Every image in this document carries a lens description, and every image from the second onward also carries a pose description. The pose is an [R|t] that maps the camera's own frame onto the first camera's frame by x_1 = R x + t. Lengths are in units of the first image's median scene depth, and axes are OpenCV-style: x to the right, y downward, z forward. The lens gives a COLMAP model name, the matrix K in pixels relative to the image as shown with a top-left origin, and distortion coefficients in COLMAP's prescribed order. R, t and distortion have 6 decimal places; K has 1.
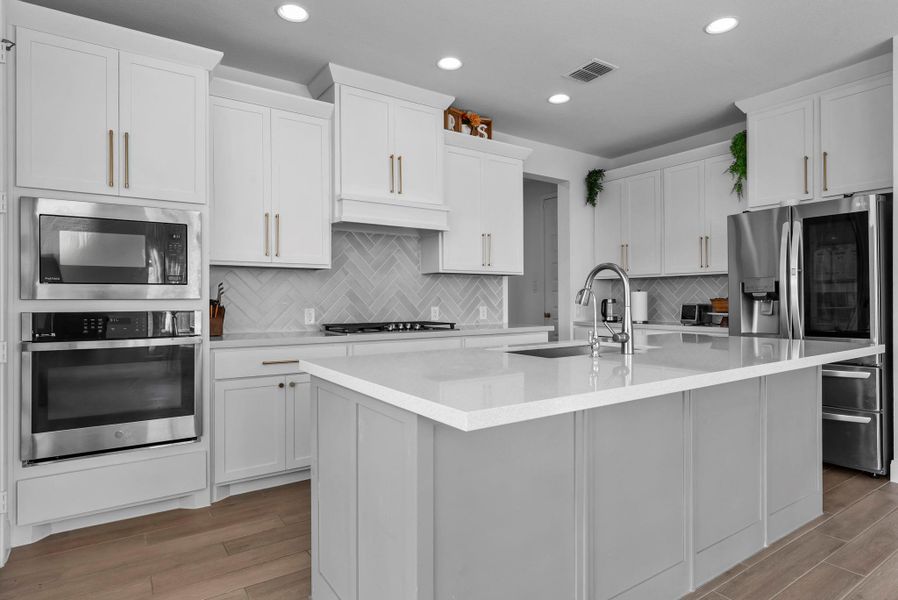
lens RADIAL K [[491.6, 0, 449.0], [0, 491.6, 300.0], [0, 0, 1]] dist [-0.000386, 0.000027]
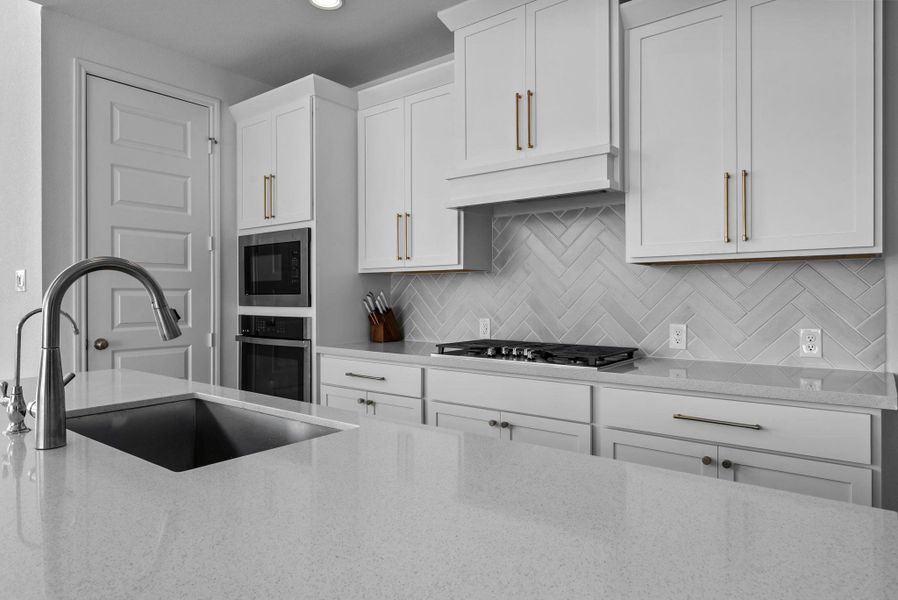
lens RADIAL K [[554.1, 0, 449.0], [0, 554.1, 300.0], [0, 0, 1]] dist [0.003323, 0.000805]
pose [[0.309983, 0.007826, -0.950710, 0.587405], [-0.002062, 0.999969, 0.007559, -0.020727], [0.950740, -0.000382, 0.309990, 0.695029]]
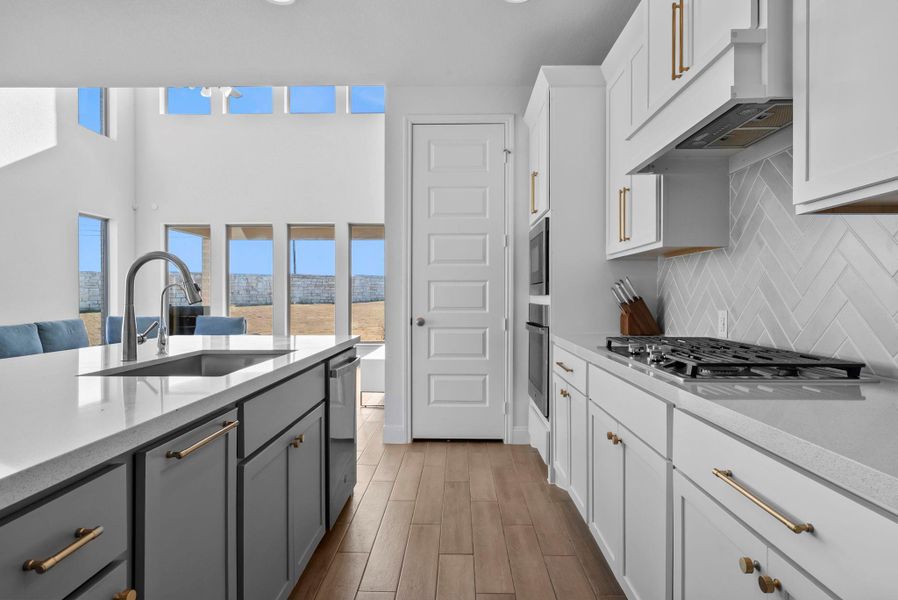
lens RADIAL K [[523.6, 0, 449.0], [0, 523.6, 300.0], [0, 0, 1]] dist [-0.000844, -0.000200]
pose [[-0.573731, 0.005118, -0.819027, 0.458046], [-0.004450, 0.999946, 0.009365, -0.000173], [0.819031, 0.009017, -0.573678, 1.145472]]
